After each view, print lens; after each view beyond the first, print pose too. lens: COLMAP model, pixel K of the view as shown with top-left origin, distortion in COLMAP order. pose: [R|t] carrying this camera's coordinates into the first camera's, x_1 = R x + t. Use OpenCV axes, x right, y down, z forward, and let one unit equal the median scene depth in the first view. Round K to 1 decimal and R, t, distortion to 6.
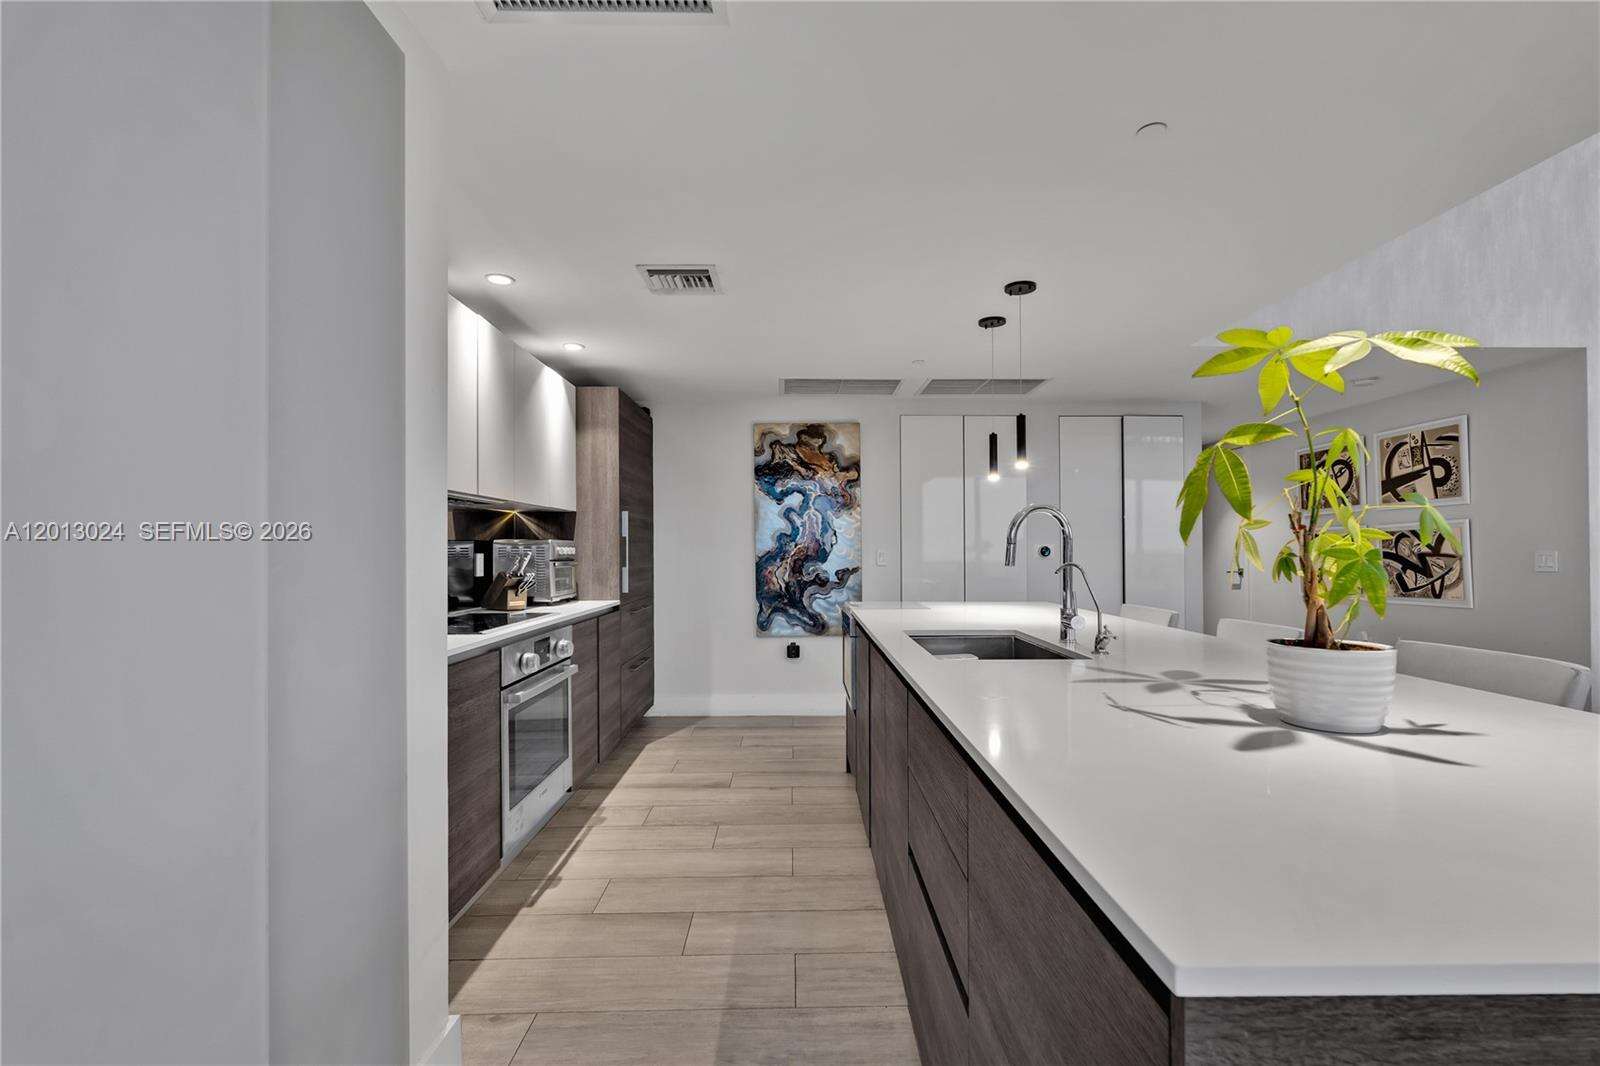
lens RADIAL K [[715.1, 0, 800.0], [0, 715.1, 533.0], [0, 0, 1]] dist [-0.001595, -0.000412]
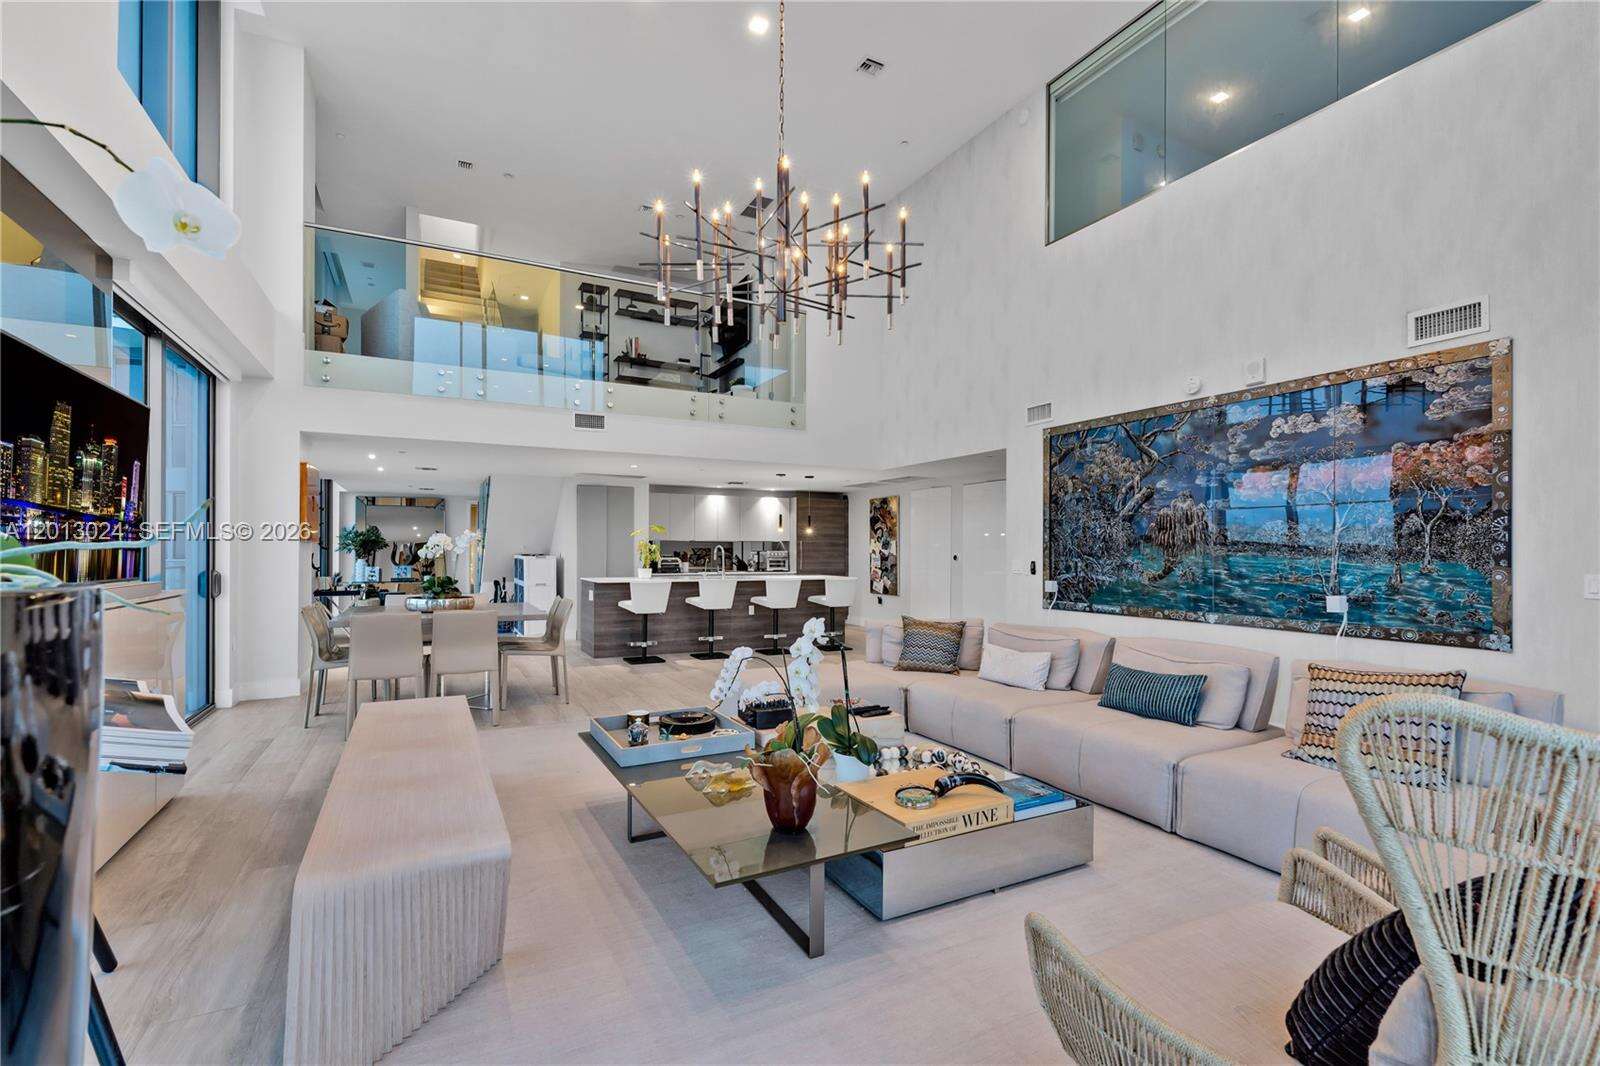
lens RADIAL K [[715.1, 0, 800.0], [0, 715.1, 533.0], [0, 0, 1]] dist [-0.001595, -0.000412]
pose [[0.451301, -0.016677, -0.892216, 1.872582], [0.004162, 0.999854, -0.016583, -0.009444], [0.892362, 0.003771, 0.451305, -0.229831]]
